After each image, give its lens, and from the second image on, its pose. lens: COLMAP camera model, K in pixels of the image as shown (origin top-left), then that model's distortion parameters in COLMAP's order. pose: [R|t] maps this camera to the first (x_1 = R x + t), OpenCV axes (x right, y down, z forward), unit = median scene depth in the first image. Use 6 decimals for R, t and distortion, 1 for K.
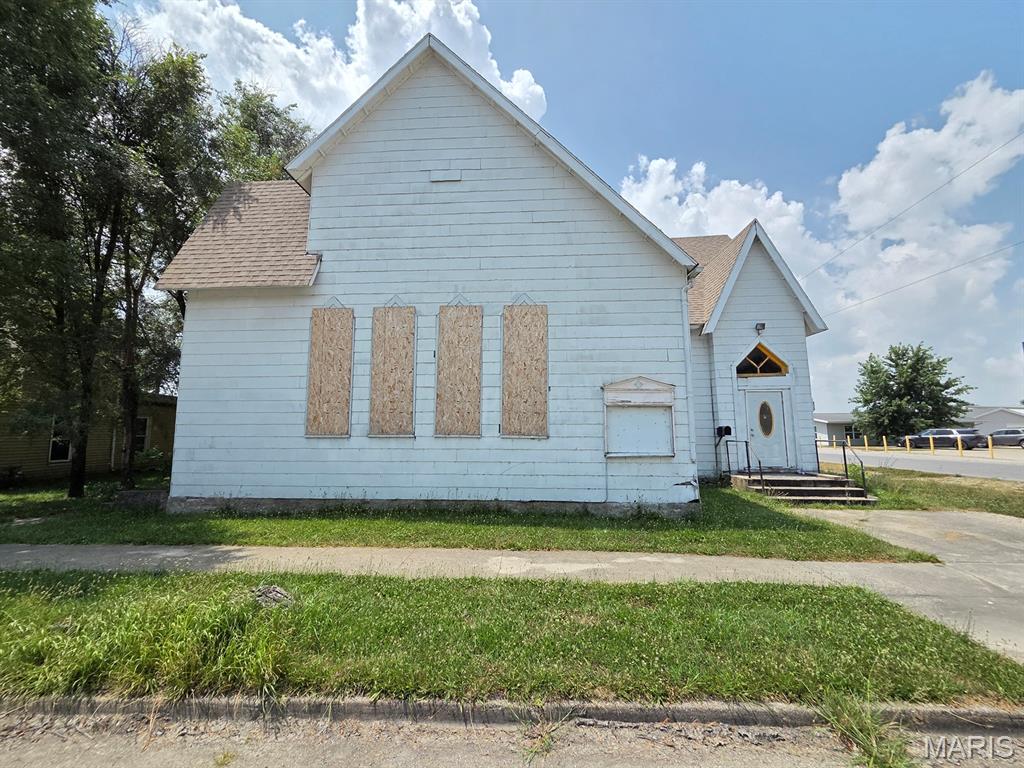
lens RADIAL K [[421.3, 0, 508.6], [0, 421.3, 384.8], [0, 0, 1]] dist [0.003517, 0.000222]
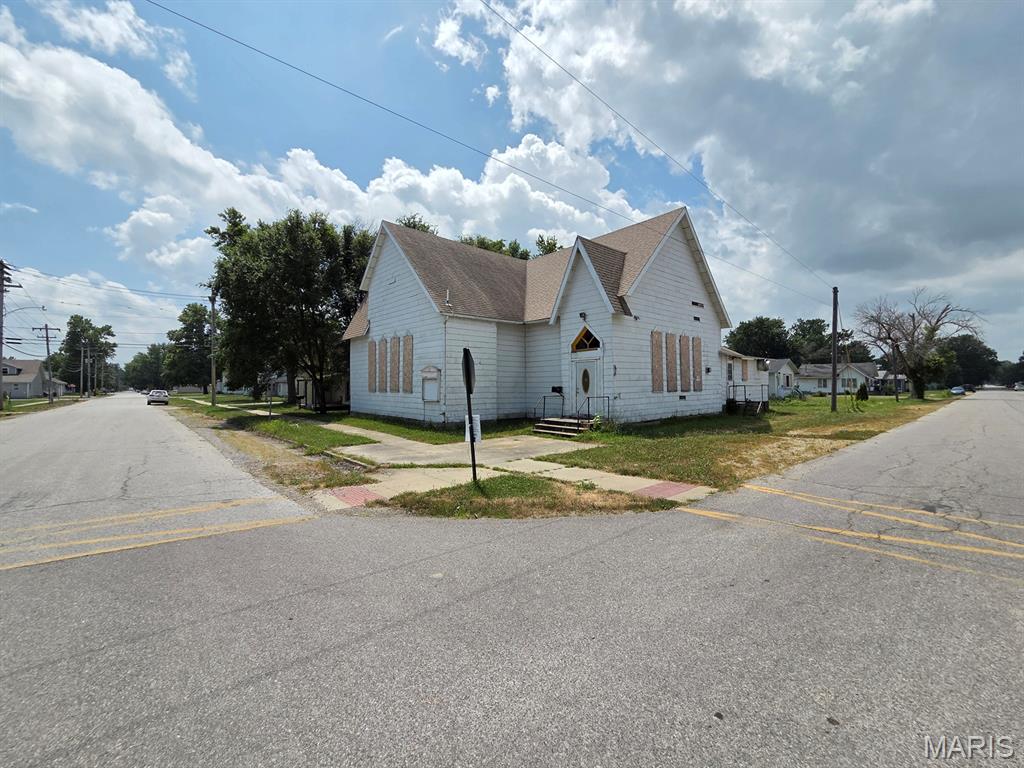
lens RADIAL K [[421.3, 0, 508.6], [0, 421.3, 386.1], [0, 0, 1]] dist [0.003517, 0.000222]
pose [[0.698680, 0.000105, -0.715434, 2.048195], [0.081217, 0.993524, 0.079461, -0.050736], [0.710810, -0.113623, 0.694147, -0.235579]]
